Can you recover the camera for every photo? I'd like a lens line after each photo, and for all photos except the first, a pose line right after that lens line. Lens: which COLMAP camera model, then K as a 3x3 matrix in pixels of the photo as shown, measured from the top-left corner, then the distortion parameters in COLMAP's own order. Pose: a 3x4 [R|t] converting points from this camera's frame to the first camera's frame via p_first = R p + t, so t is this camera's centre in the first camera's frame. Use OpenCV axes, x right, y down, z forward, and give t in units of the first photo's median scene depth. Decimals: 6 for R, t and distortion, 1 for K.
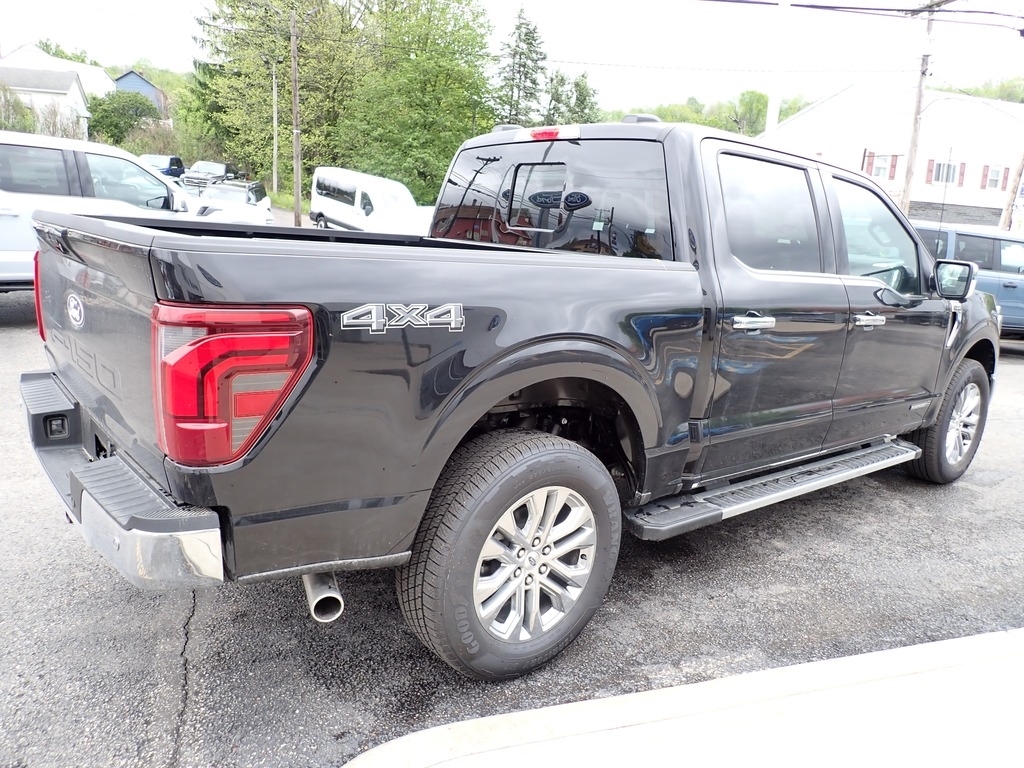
lens RADIAL K [[758.2, 0, 517.5], [0, 758.2, 389.7], [0, 0, 1]] dist [-0.008538, -0.003658]
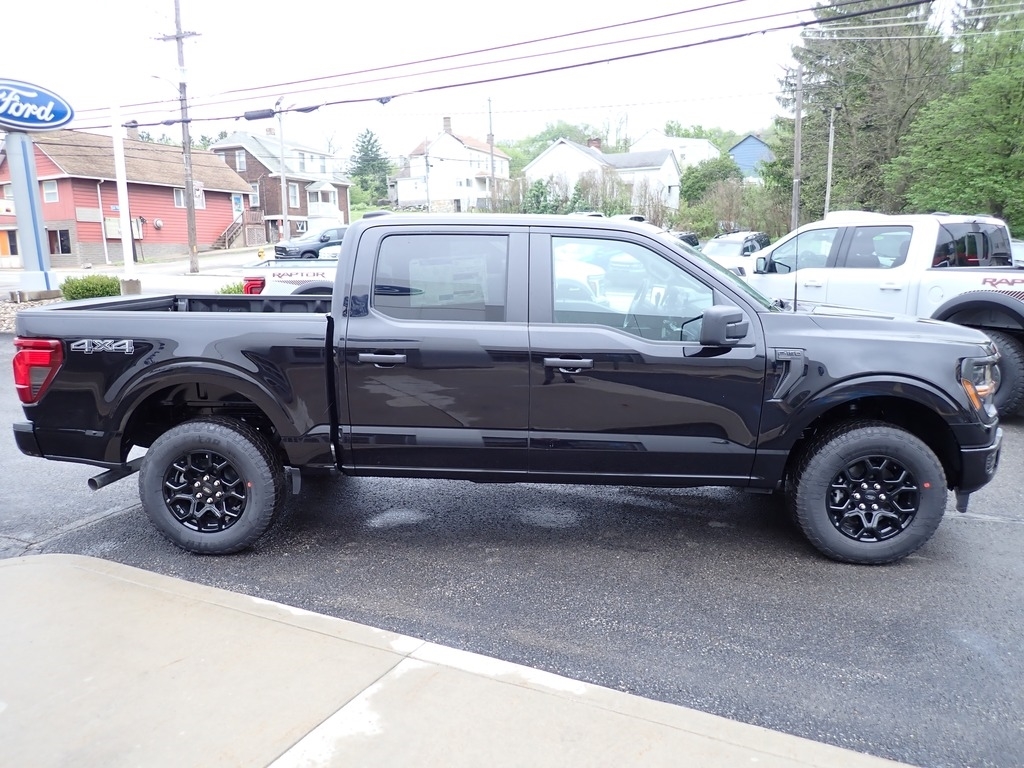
lens RADIAL K [[758.2, 0, 512.6], [0, 758.2, 386.9], [0, 0, 1]] dist [-0.008538, -0.003658]
pose [[0.708625, 0.060645, -0.702974, 0.506524], [-0.103589, 0.994446, -0.018632, -0.015754], [0.697939, 0.086023, 0.710972, 0.088157]]
